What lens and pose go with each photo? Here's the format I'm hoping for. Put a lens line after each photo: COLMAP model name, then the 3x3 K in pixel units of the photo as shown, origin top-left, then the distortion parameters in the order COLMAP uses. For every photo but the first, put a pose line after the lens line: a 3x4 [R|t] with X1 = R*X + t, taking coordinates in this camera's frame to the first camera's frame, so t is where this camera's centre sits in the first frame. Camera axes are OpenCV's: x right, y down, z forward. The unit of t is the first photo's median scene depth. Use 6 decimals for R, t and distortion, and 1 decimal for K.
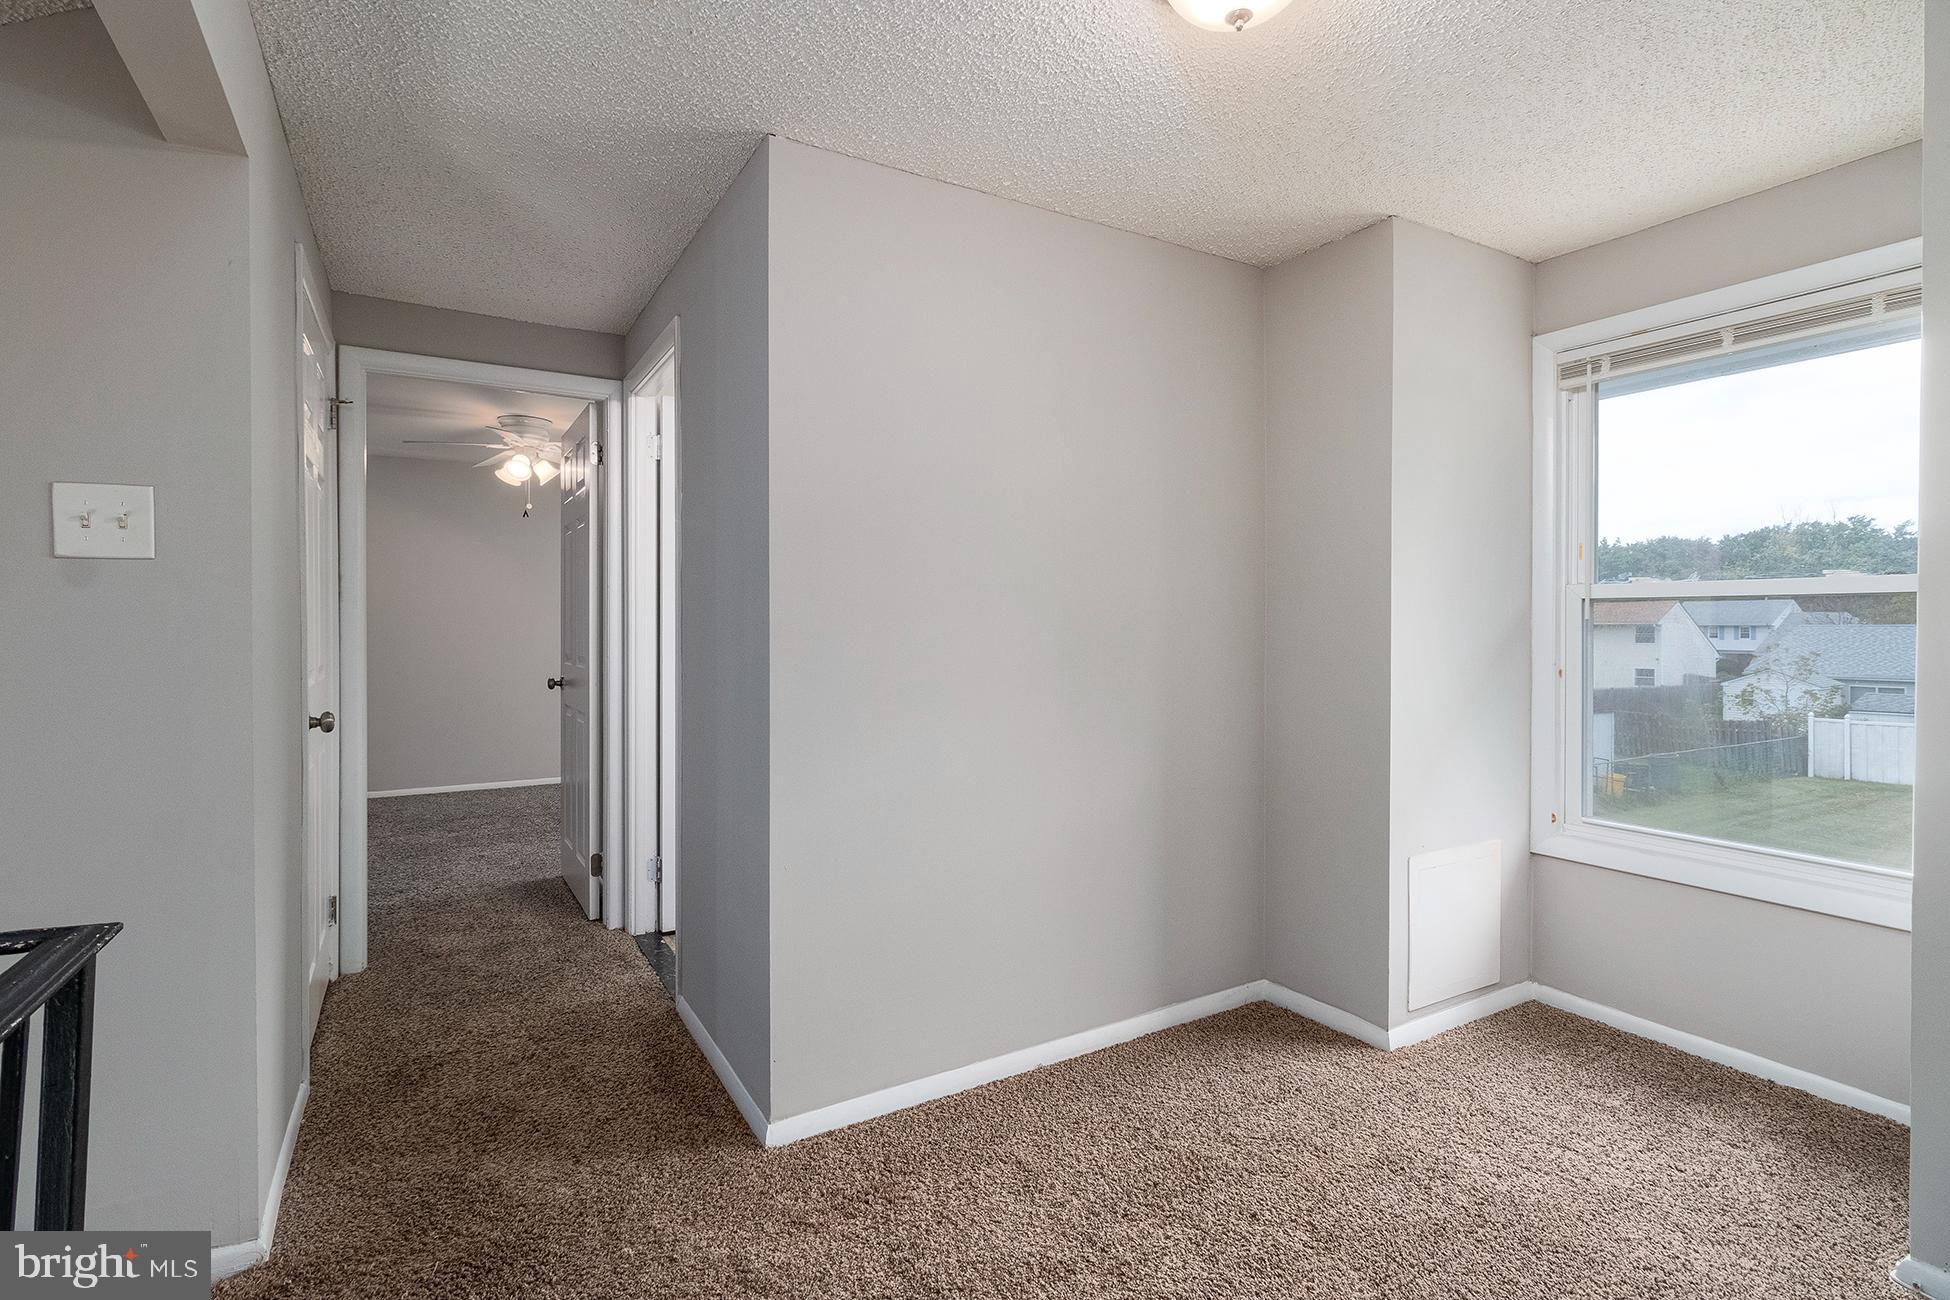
lens RADIAL K [[905.2, 0, 974.8], [0, 905.2, 622.2], [0, 0, 1]] dist [0.001754, 0.000094]
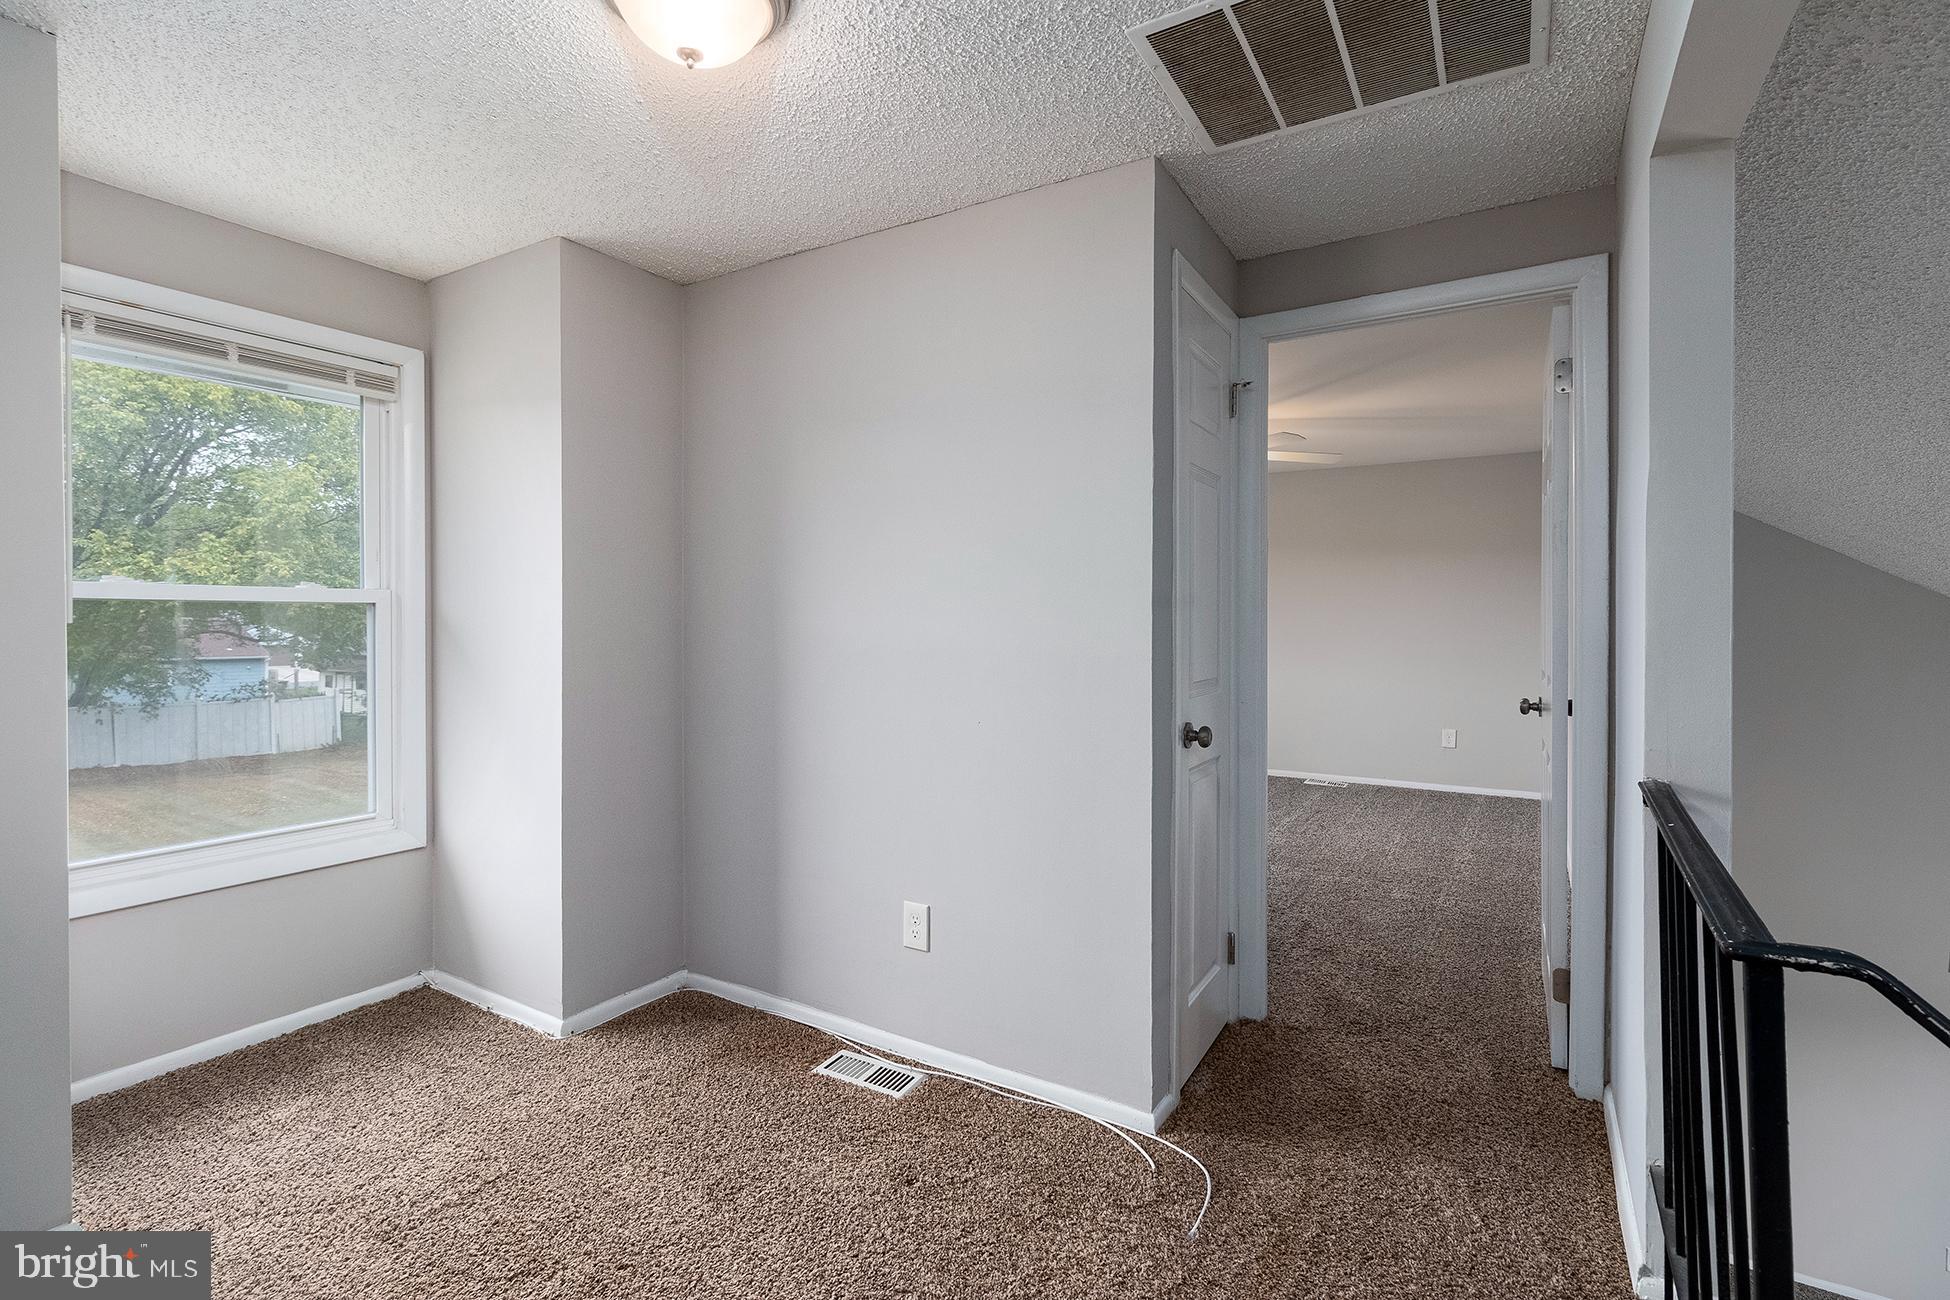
lens RADIAL K [[905.2, 0, 974.8], [0, 905.2, 622.2], [0, 0, 1]] dist [0.001754, 0.000094]
pose [[-0.464443, 0.000578, 0.885603, -0.507854], [-0.002022, 0.999996, -0.001713, -0.004596], [-0.885601, -0.002586, -0.464440, 0.753604]]
